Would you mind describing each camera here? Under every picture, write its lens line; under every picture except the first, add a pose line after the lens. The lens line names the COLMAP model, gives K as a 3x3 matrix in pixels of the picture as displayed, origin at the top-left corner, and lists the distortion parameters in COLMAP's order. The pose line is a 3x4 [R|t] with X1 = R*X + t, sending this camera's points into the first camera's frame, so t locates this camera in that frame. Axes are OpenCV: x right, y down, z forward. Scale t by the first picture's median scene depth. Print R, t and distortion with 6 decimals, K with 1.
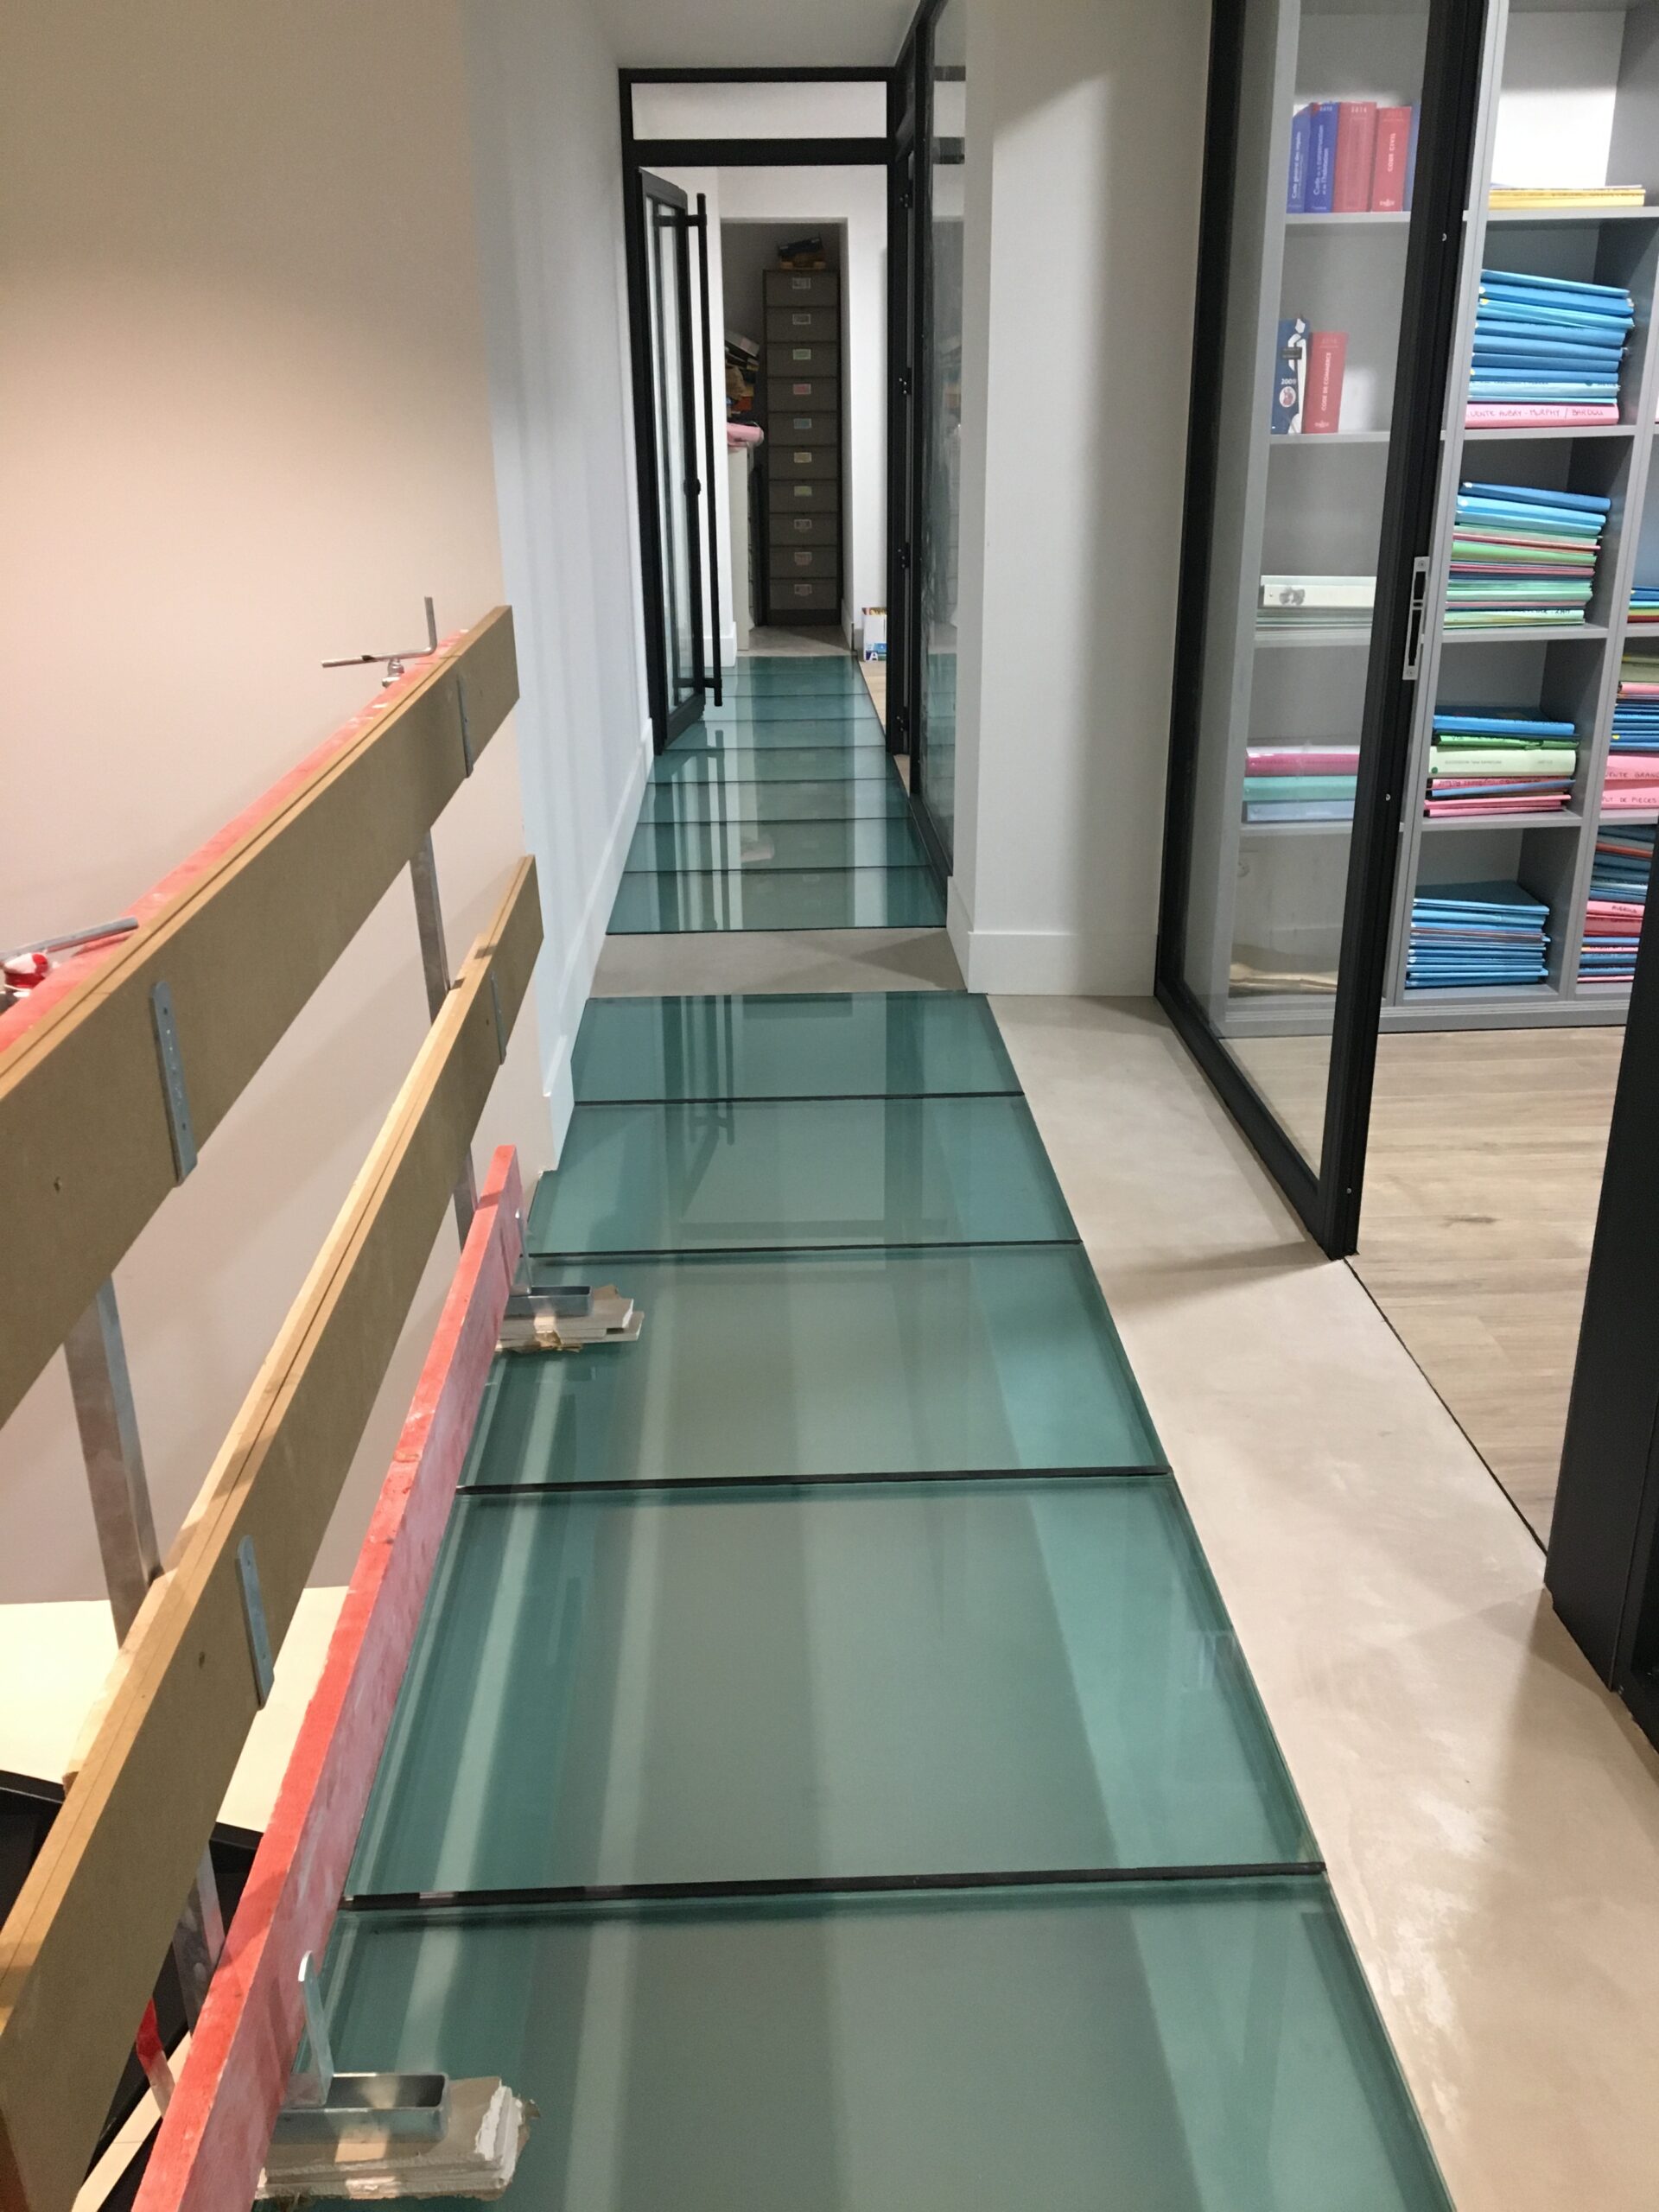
lens RADIAL K [[1855.5, 0, 829.5], [0, 1855.5, 1106.0], [0, 0, 1]] dist [0.062165, -0.102292]
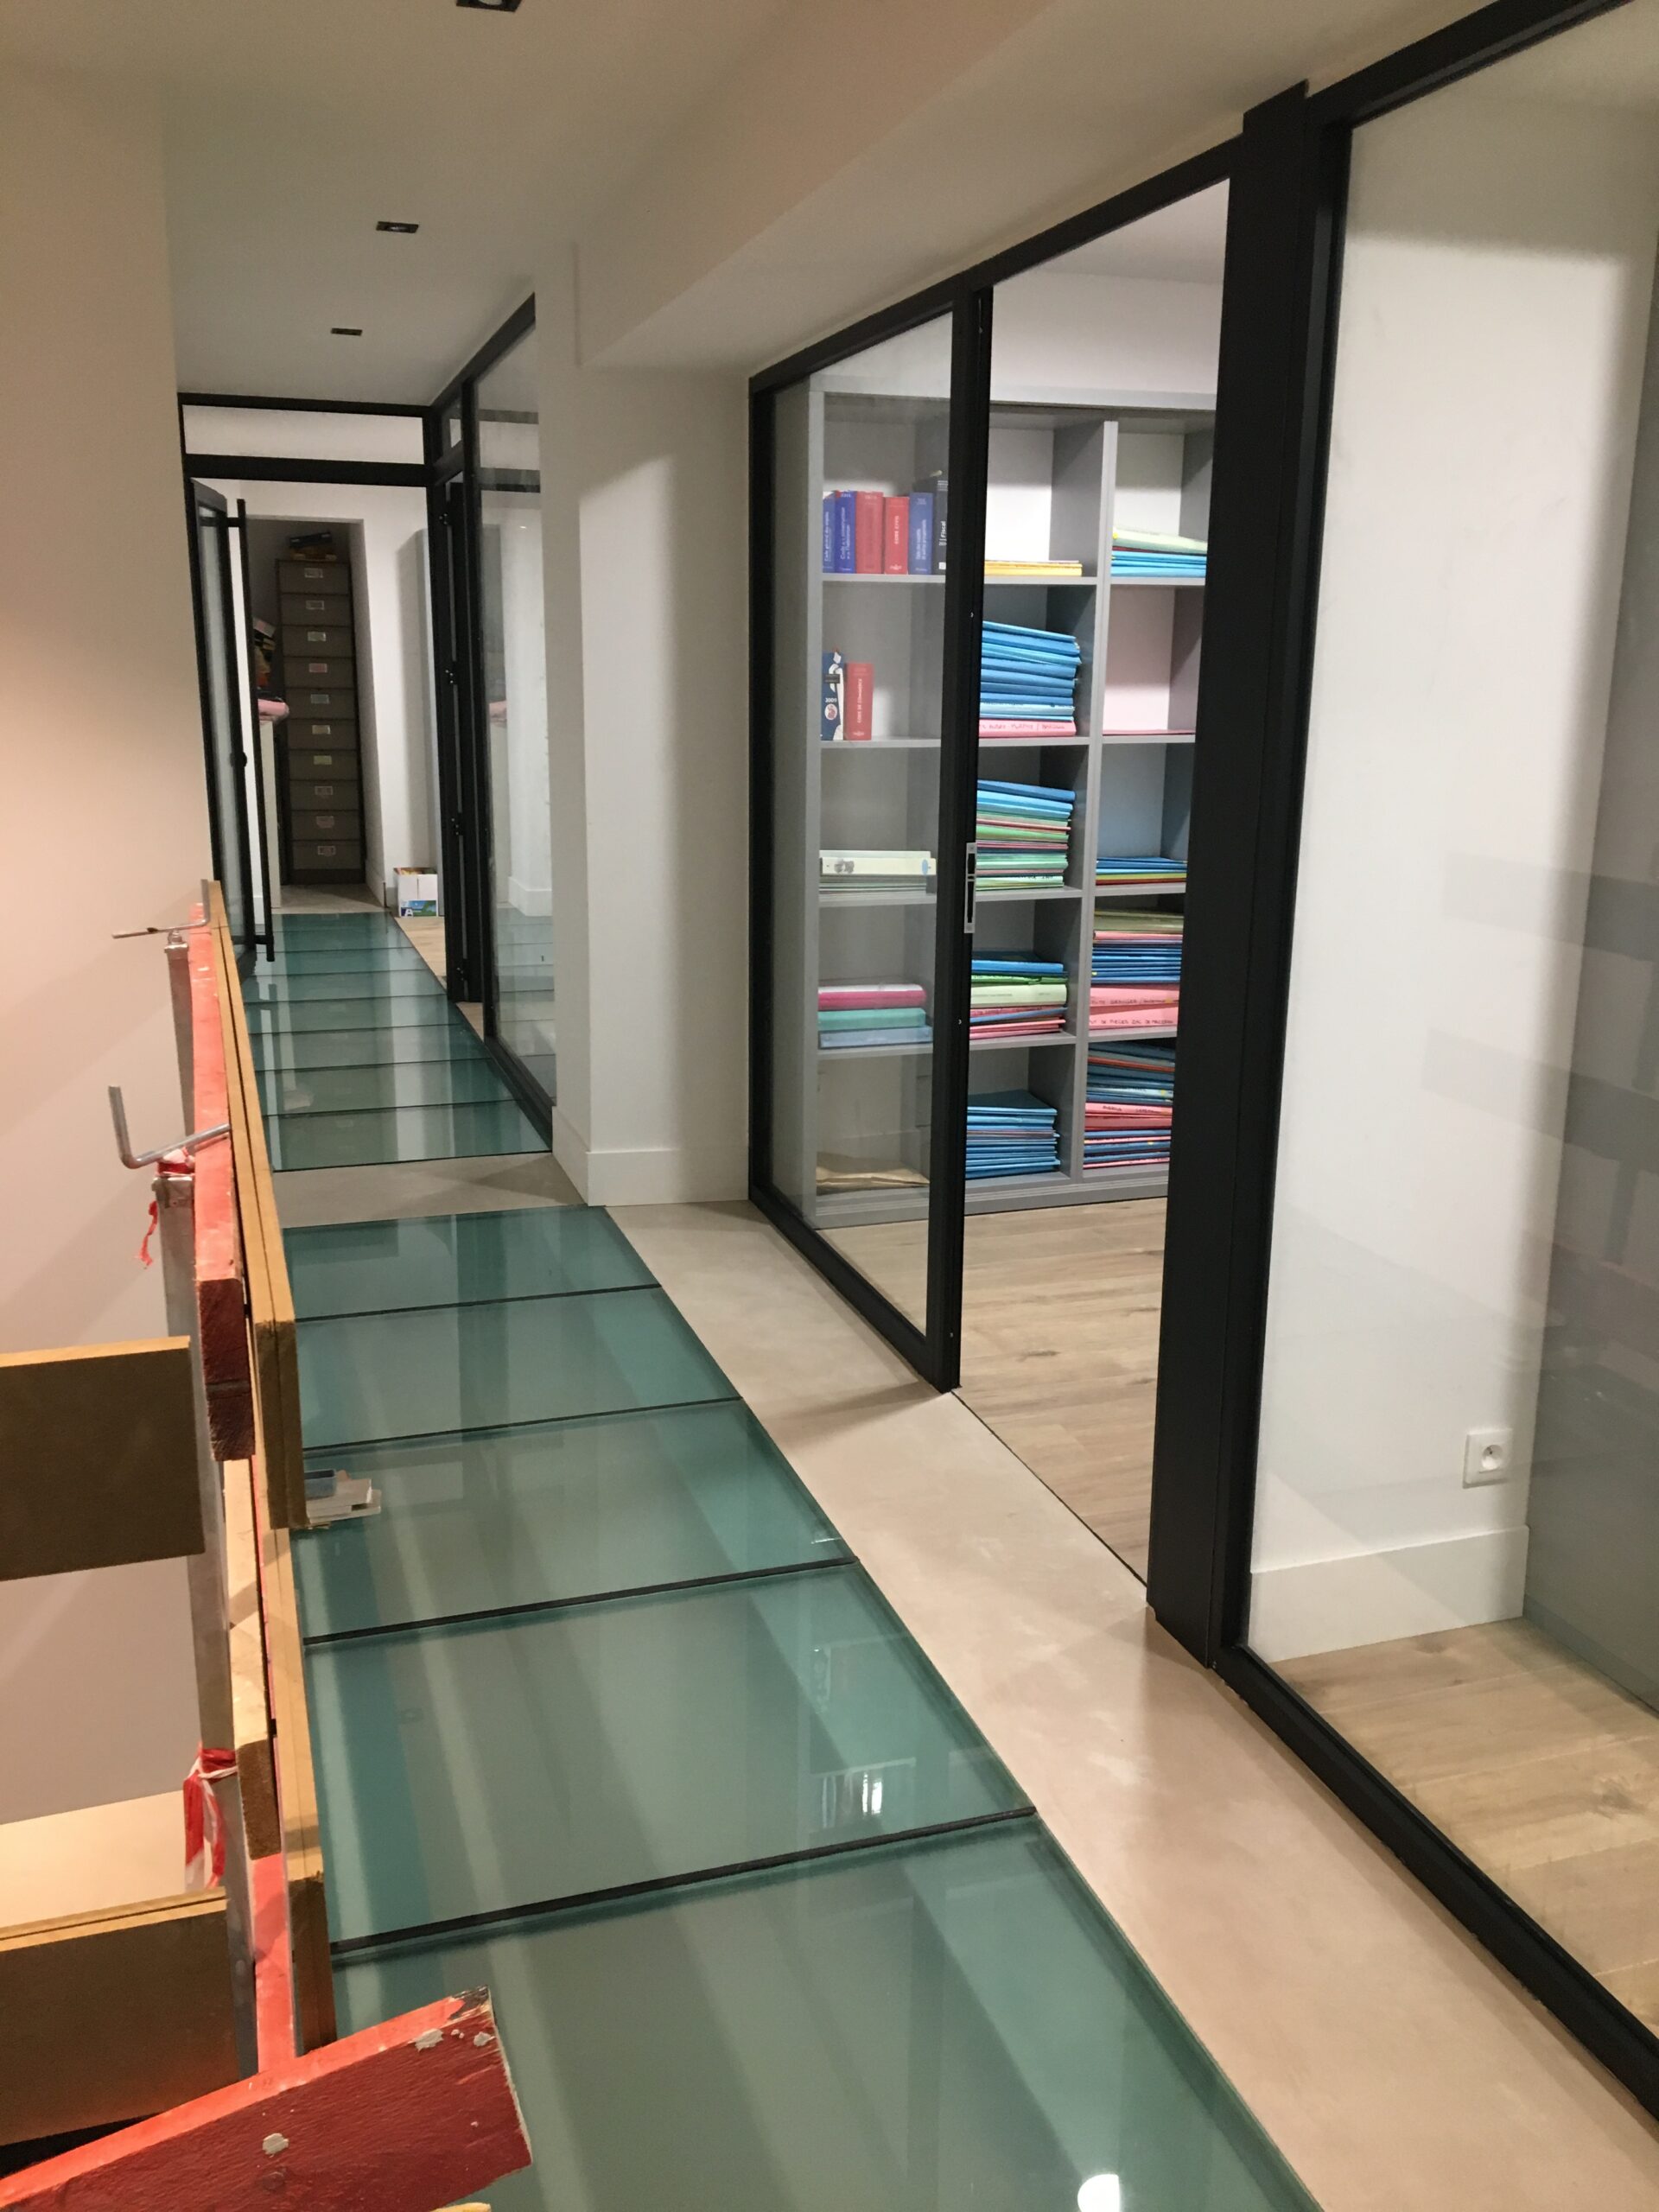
lens RADIAL K [[1855.5, 0, 829.5], [0, 1855.5, 1106.0], [0, 0, 1]] dist [0.062165, -0.102292]
pose [[0.959862, -0.042751, 0.277196, -0.106753], [0.078225, 0.989903, -0.118203, 0.026799], [-0.269344, 0.135143, 0.953515, -0.141361]]
